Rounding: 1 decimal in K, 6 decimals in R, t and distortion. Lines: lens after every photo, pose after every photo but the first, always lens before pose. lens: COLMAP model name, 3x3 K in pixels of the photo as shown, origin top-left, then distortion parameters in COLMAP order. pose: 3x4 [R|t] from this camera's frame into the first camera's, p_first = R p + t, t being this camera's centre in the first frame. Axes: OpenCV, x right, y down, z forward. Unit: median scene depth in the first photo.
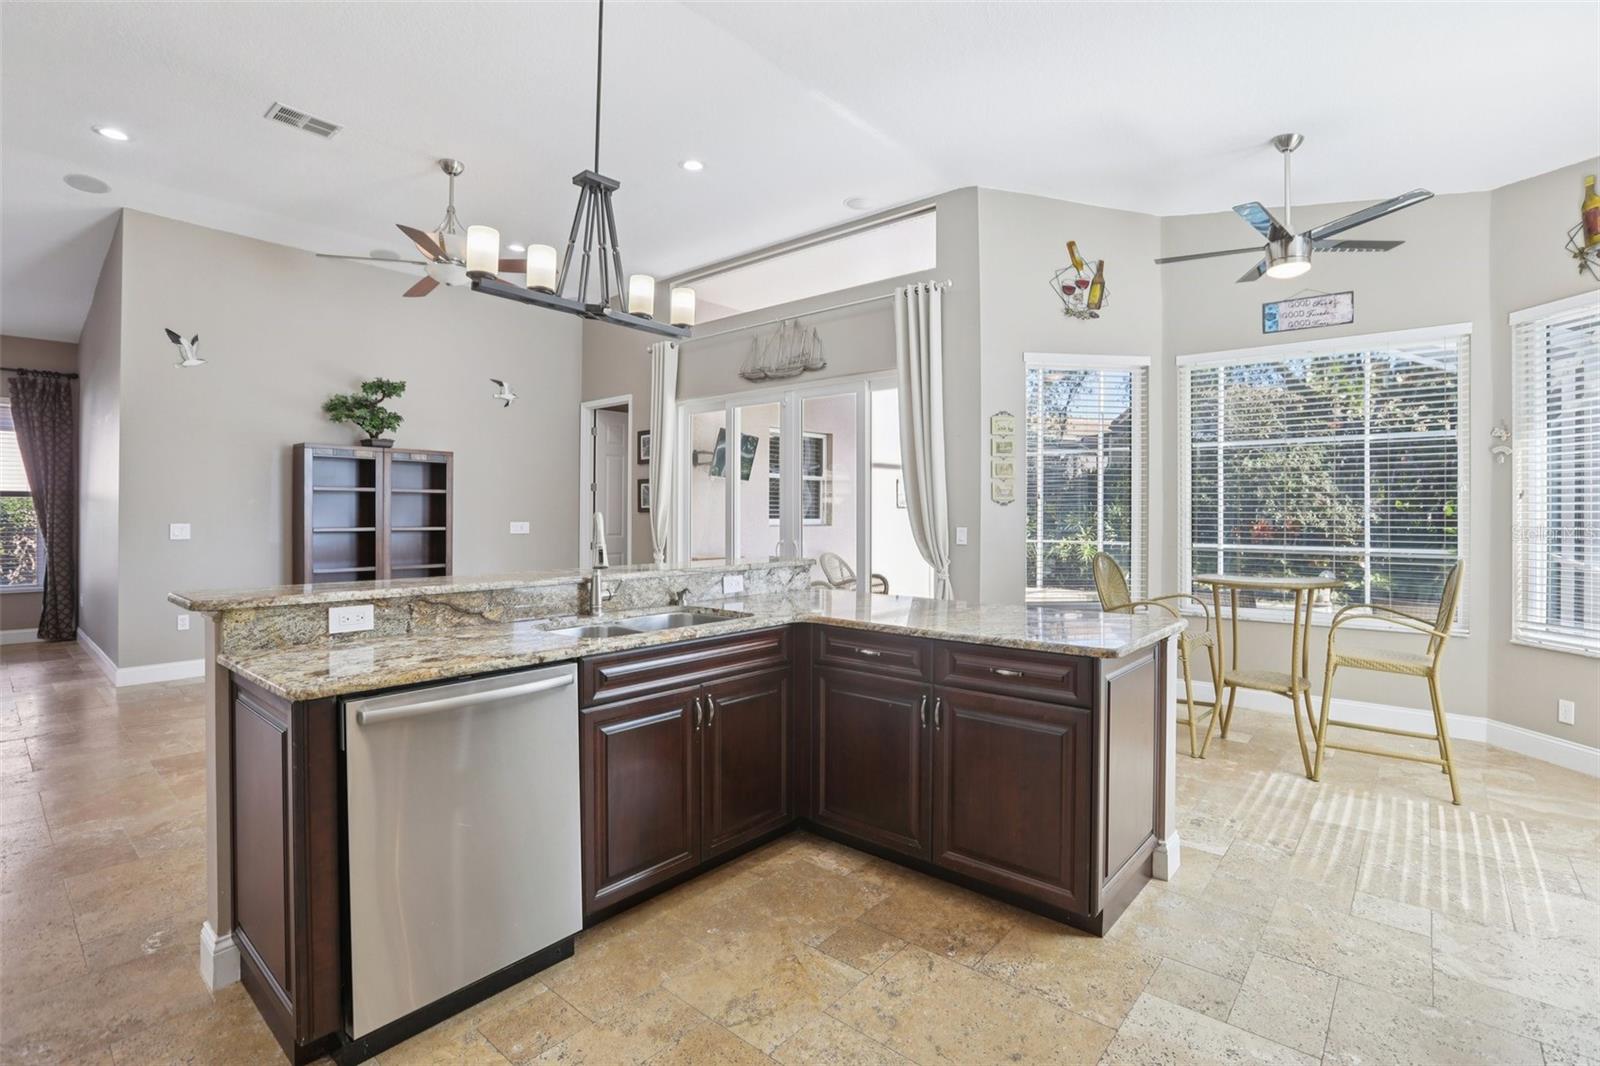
lens RADIAL K [[750.9, 0, 801.9], [0, 750.9, 508.9], [0, 0, 1]] dist [-0.049708, 0.018042]
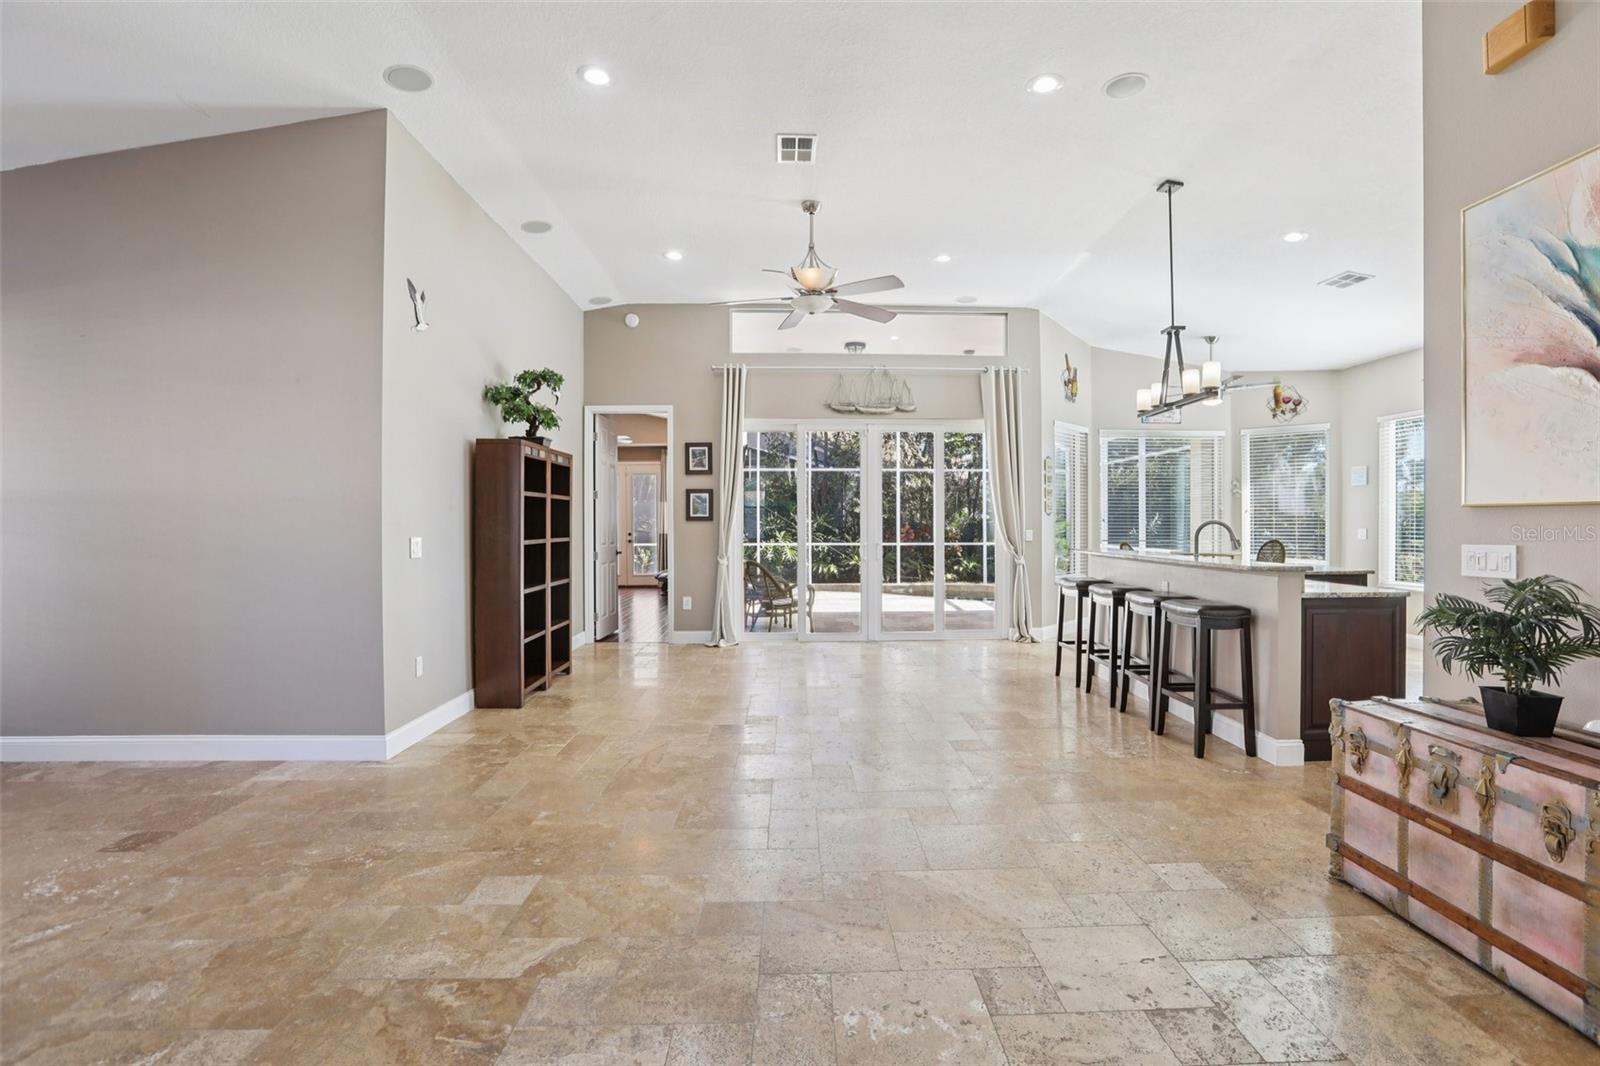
lens RADIAL K [[750.9, 0, 818.4], [0, 750.9, 519.5], [0, 0, 1]] dist [-0.049708, 0.018042]
pose [[0.730087, -0.003562, 0.683345, -1.184671], [0.000214, 0.999988, 0.004984, -0.003940], [-0.683355, -0.003492, 0.730078, 0.177690]]
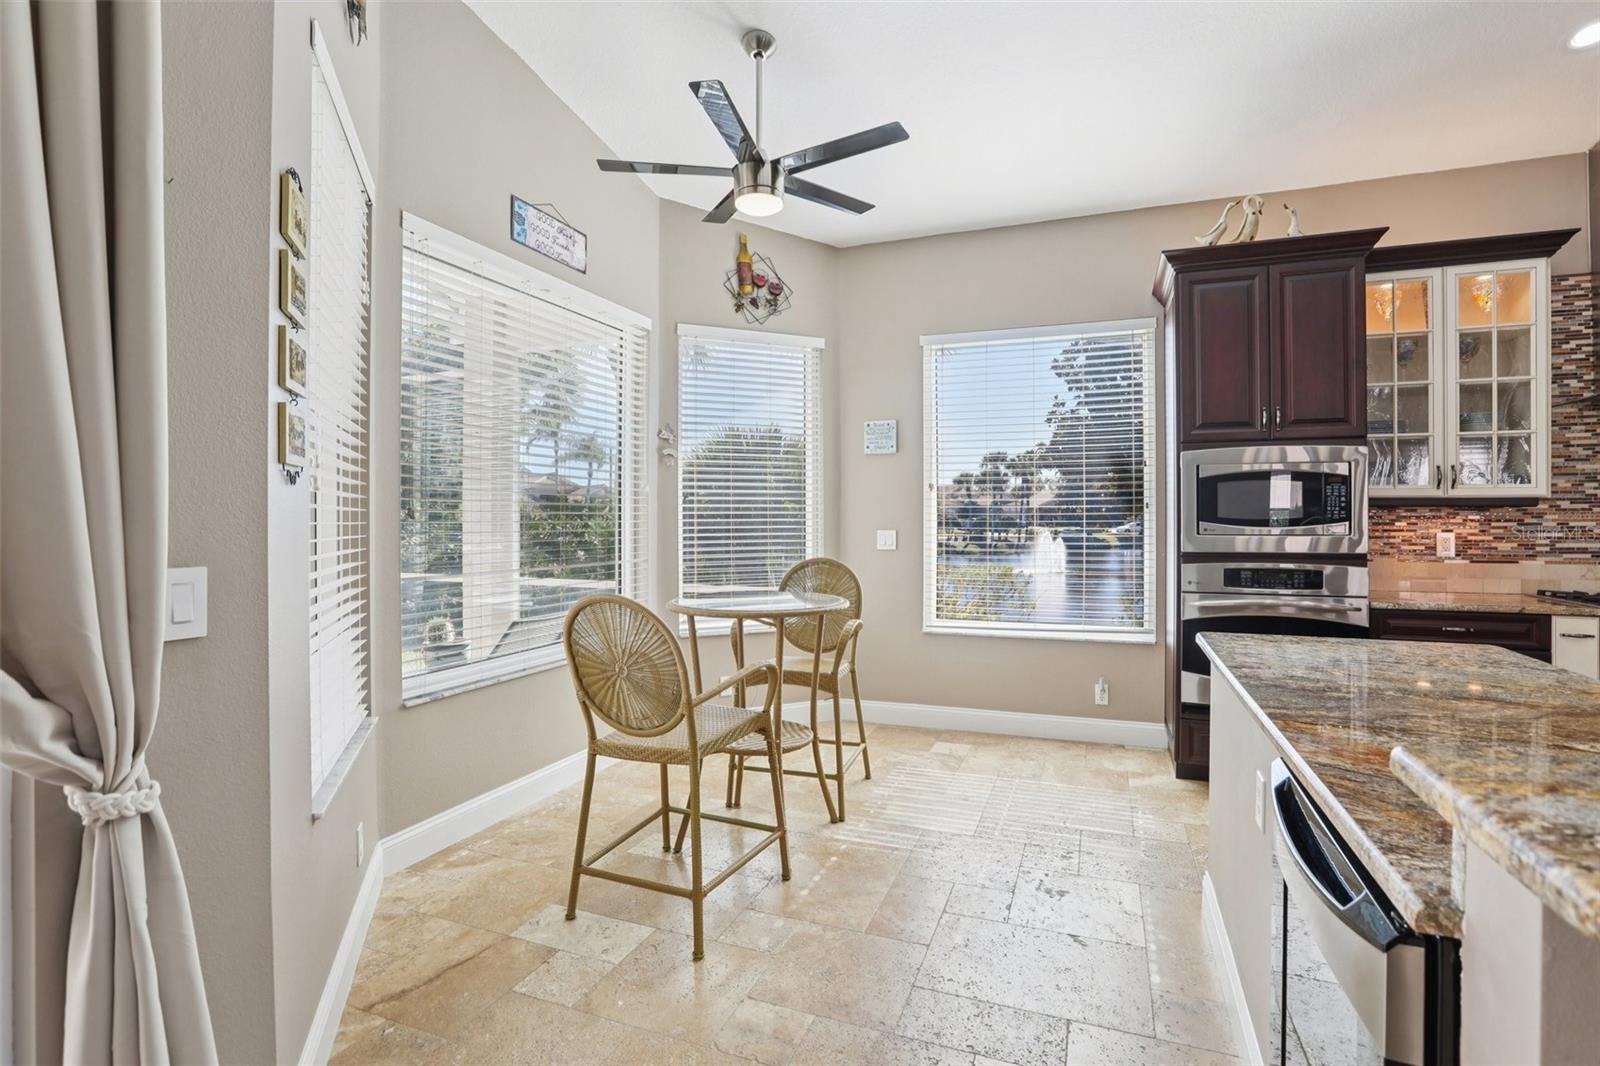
lens RADIAL K [[750.9, 0, 816.0], [0, 750.9, 513.1], [0, 0, 1]] dist [-0.049708, 0.018042]
pose [[-0.350984, 0.000396, 0.936381, -0.082854], [-0.008515, 0.999957, -0.003614, 0.005868], [-0.936343, -0.009242, -0.350966, 0.923716]]
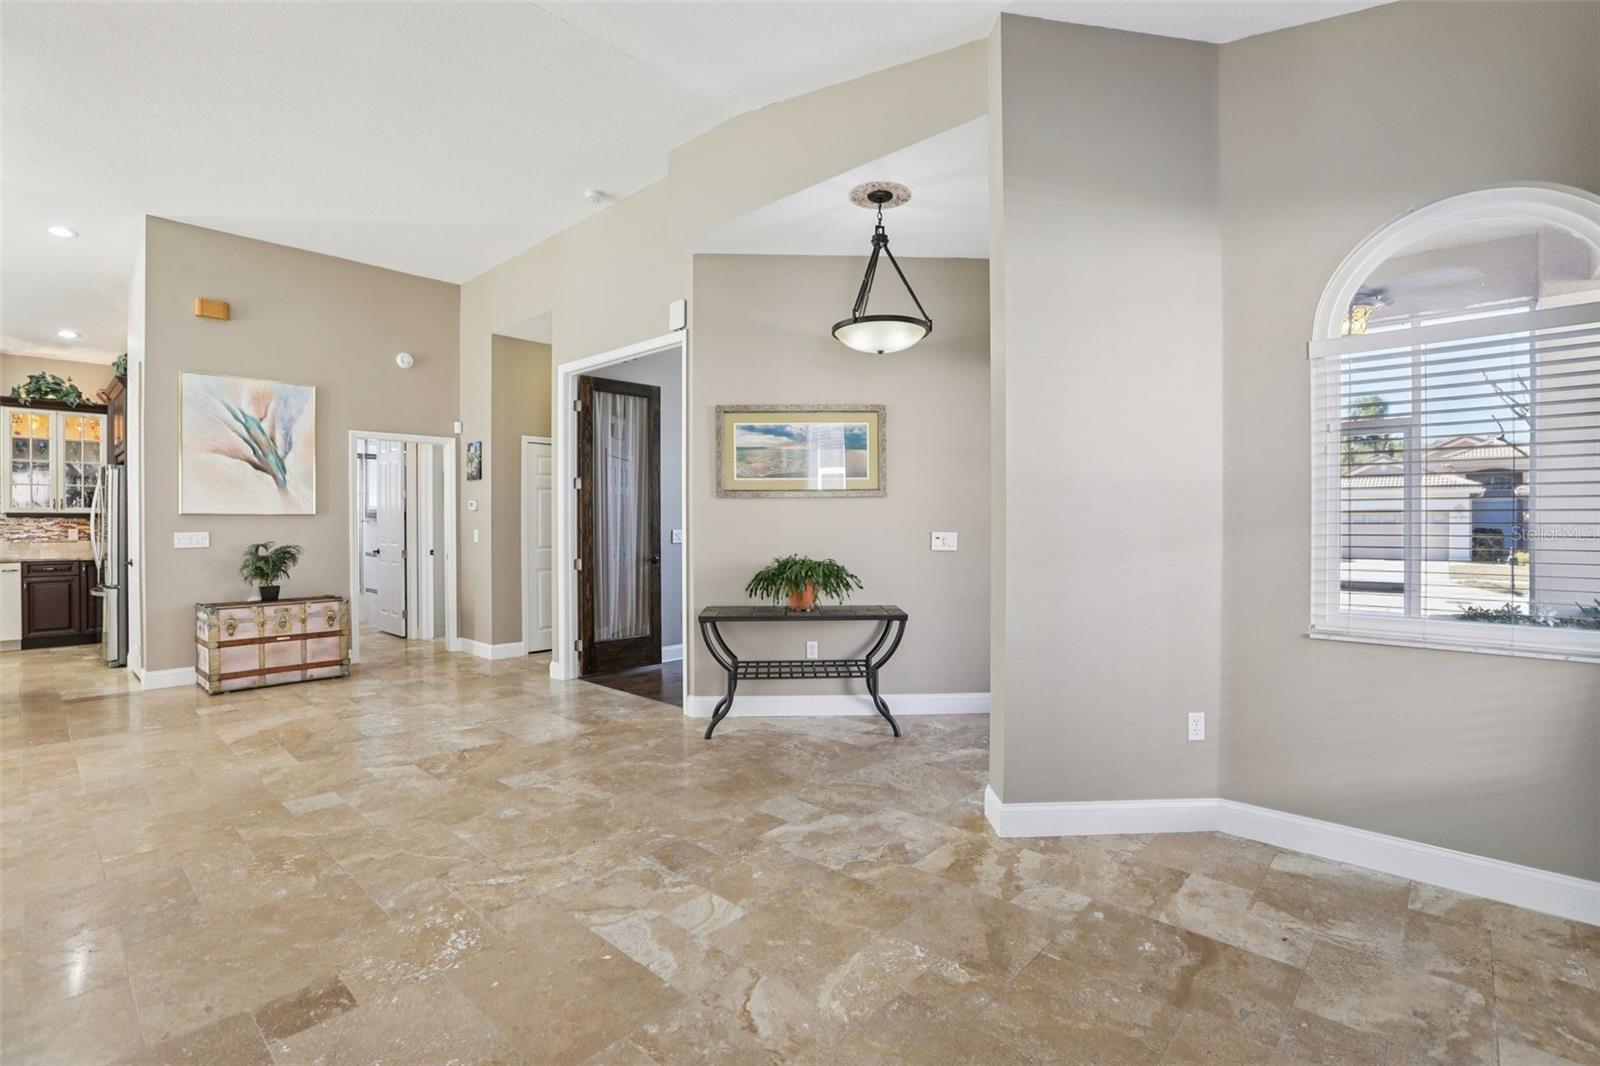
lens RADIAL K [[750.9, 0, 800.5], [0, 750.9, 529.6], [0, 0, 1]] dist [-0.049708, 0.018042]
pose [[-0.999577, -0.003005, 0.028937, -1.454120], [-0.002932, 0.999992, 0.002557, 0.007012], [-0.028945, 0.002471, -0.999578, 1.358658]]
